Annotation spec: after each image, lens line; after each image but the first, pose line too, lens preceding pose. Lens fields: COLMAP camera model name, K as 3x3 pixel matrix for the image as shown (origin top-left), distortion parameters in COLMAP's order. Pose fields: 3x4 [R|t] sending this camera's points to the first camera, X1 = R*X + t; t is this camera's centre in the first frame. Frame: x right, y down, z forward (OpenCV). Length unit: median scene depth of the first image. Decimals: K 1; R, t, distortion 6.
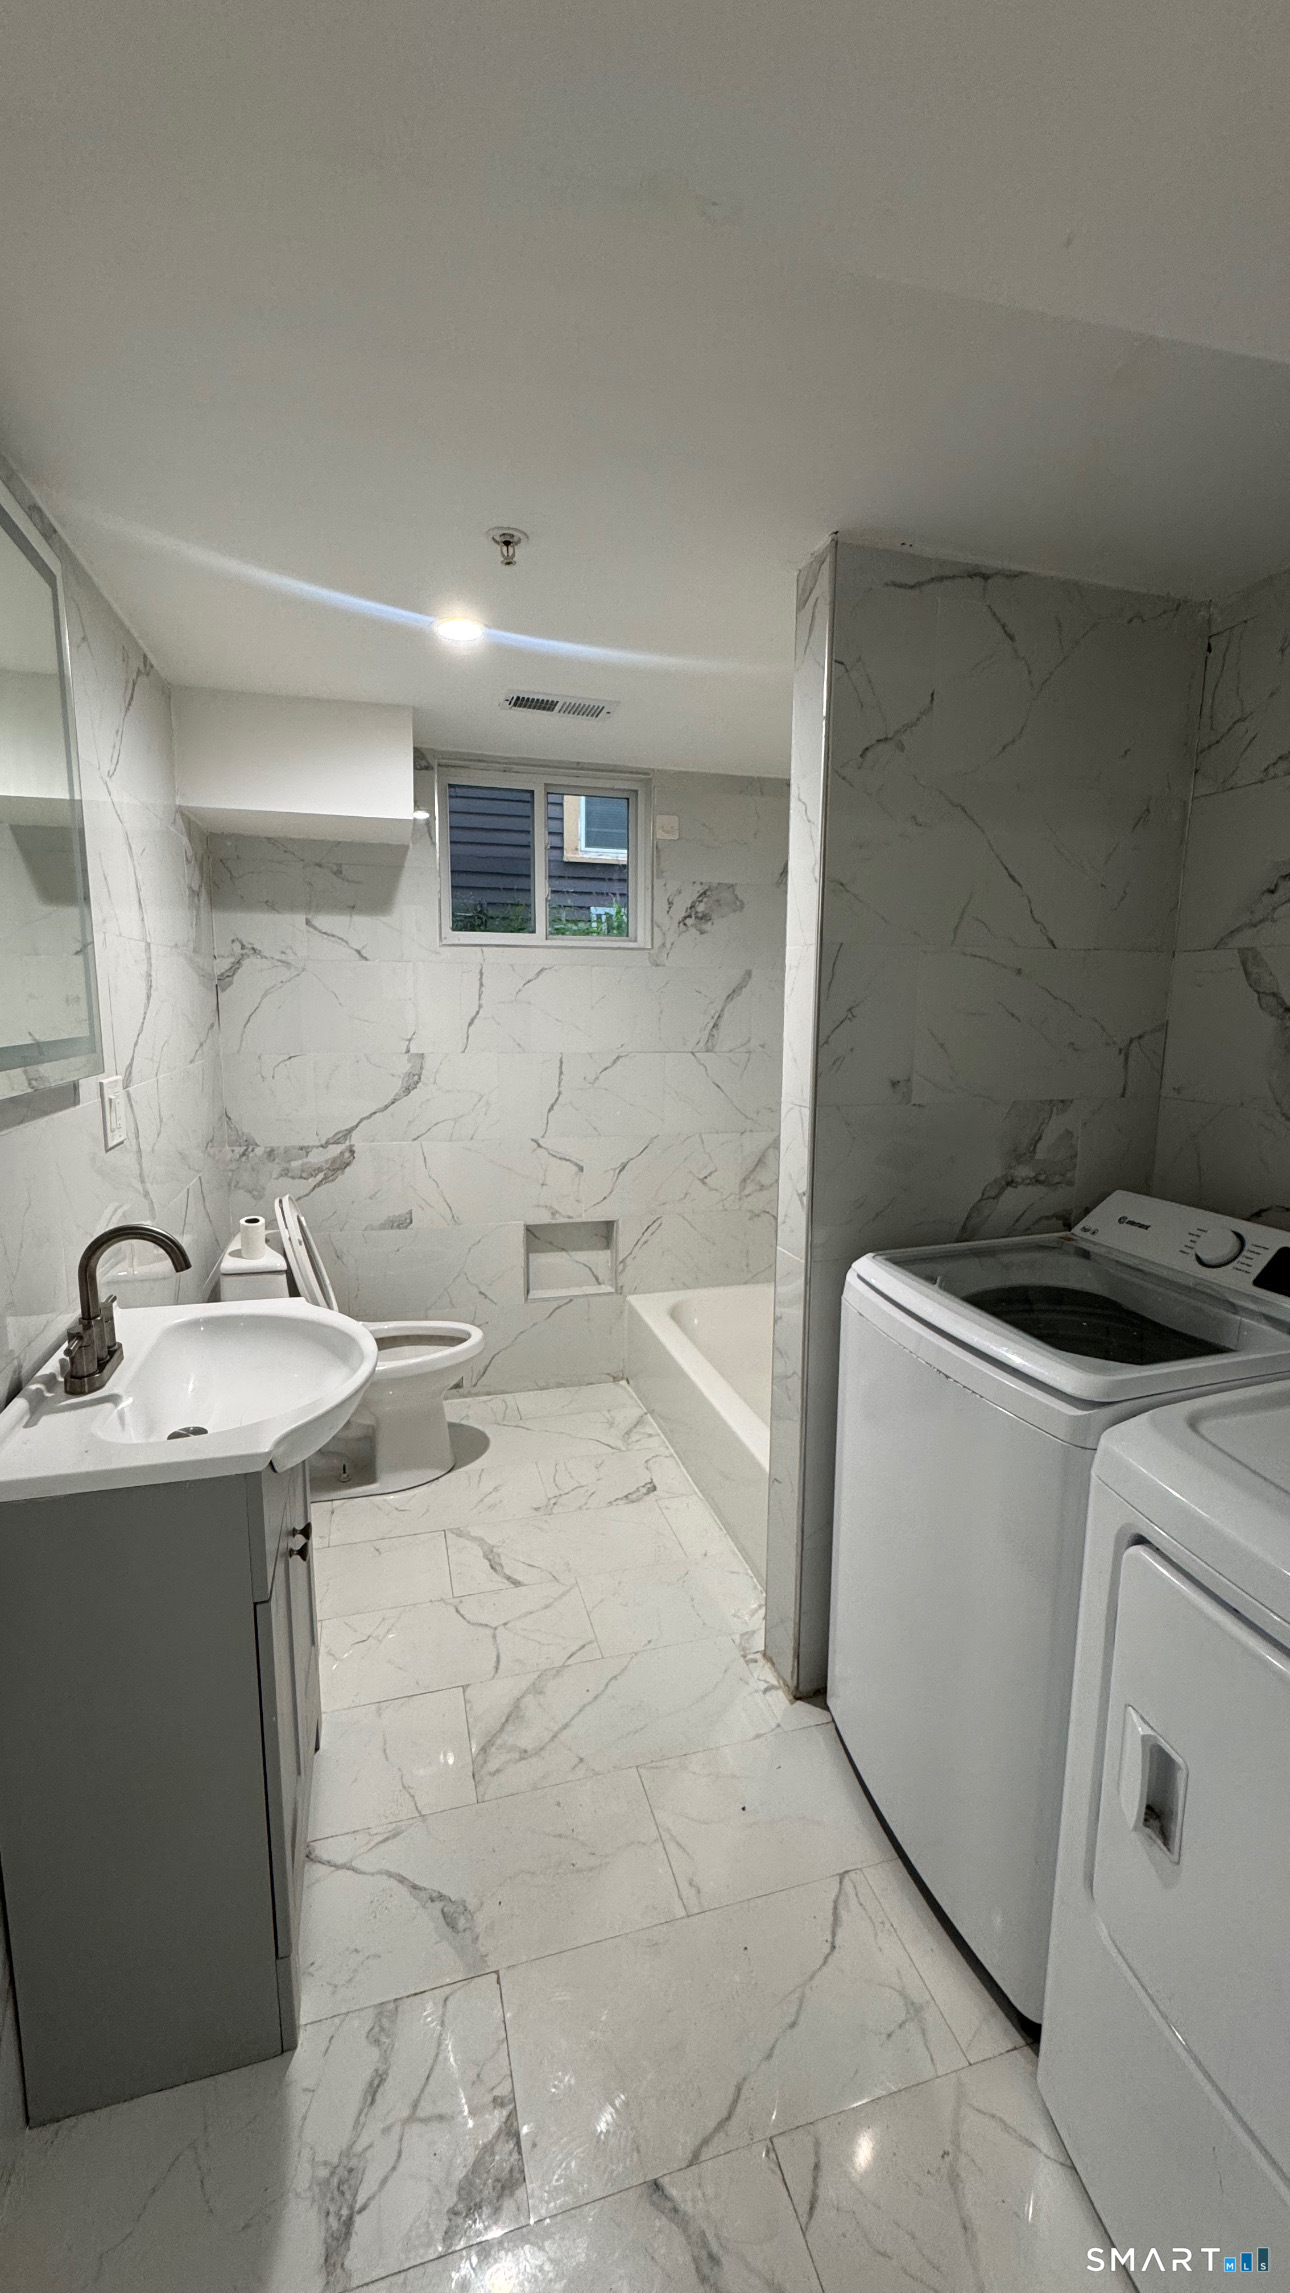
lens RADIAL K [[918.0, 0, 645.0], [0, 918.0, 1146.5], [0, 0, 1]] dist [-0.001055, -0.000048]
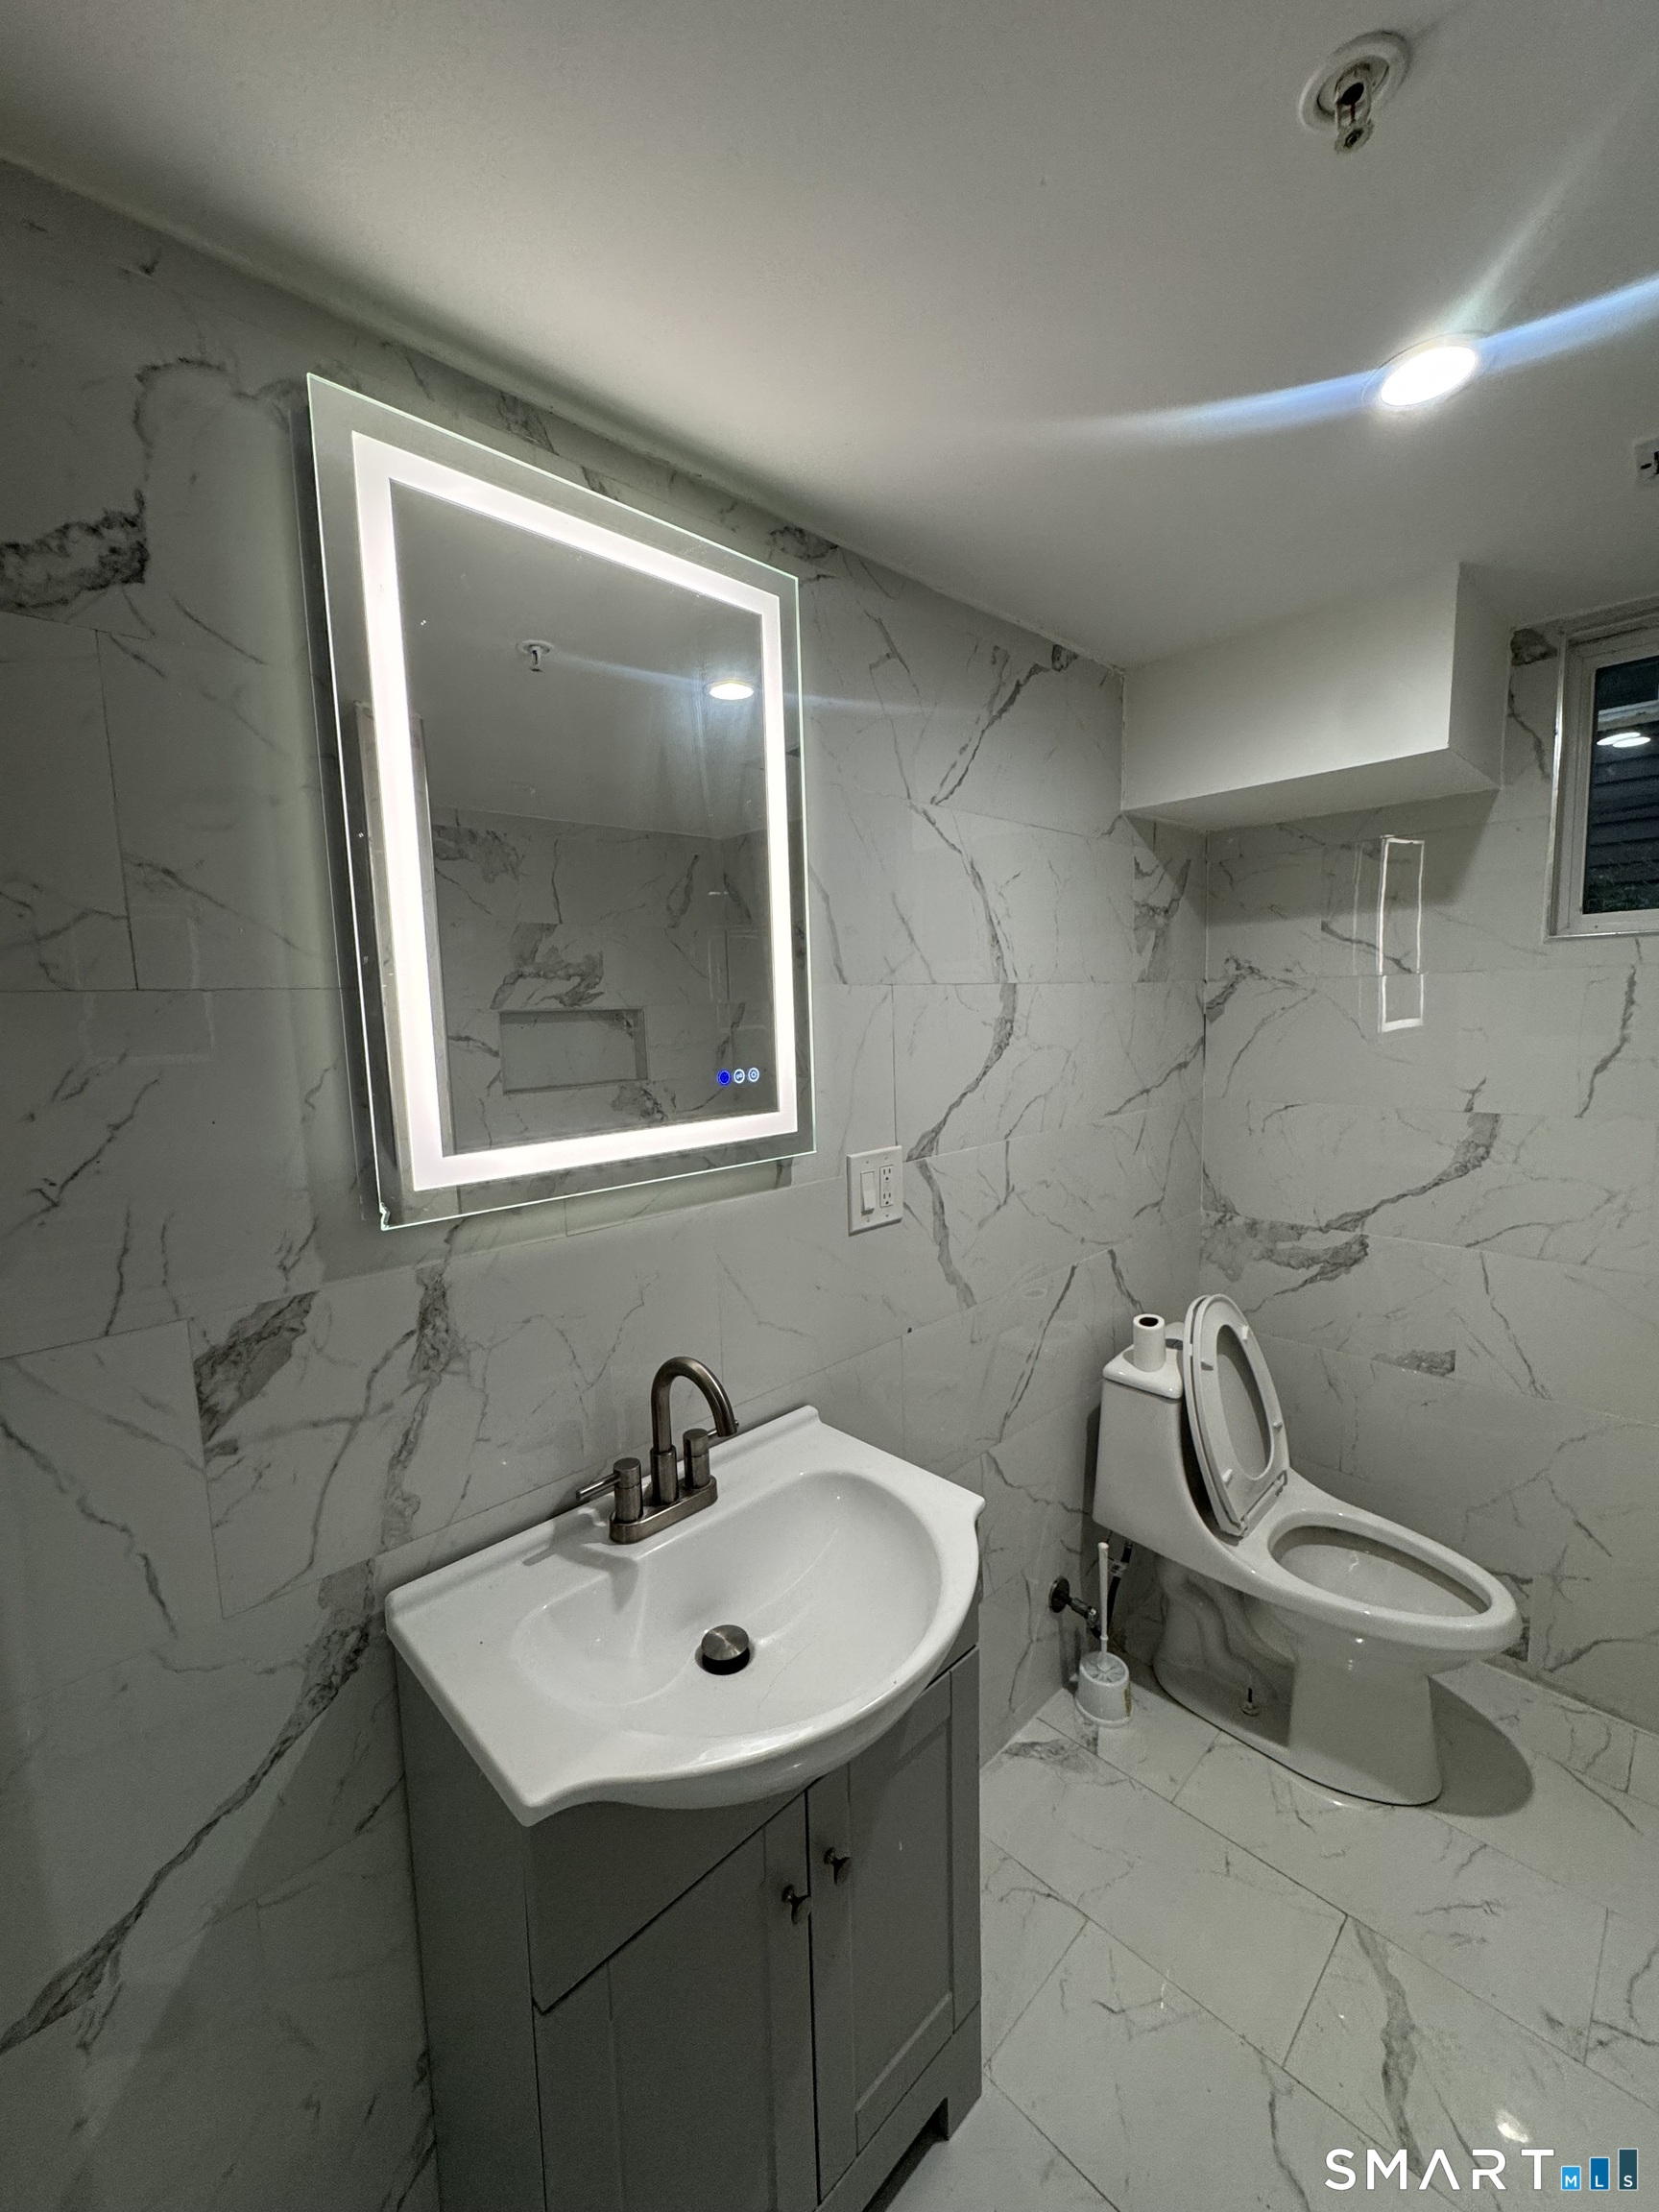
lens RADIAL K [[885.1, 0, 829.5], [0, 885.1, 1106.0], [0, 0, 1]] dist [-0.002027, -0.000116]
pose [[0.470626, 0.074135, -0.879213, 0.078357], [-0.105262, 0.994065, 0.027475, -0.078074], [0.876031, 0.079618, 0.475636, 0.320648]]
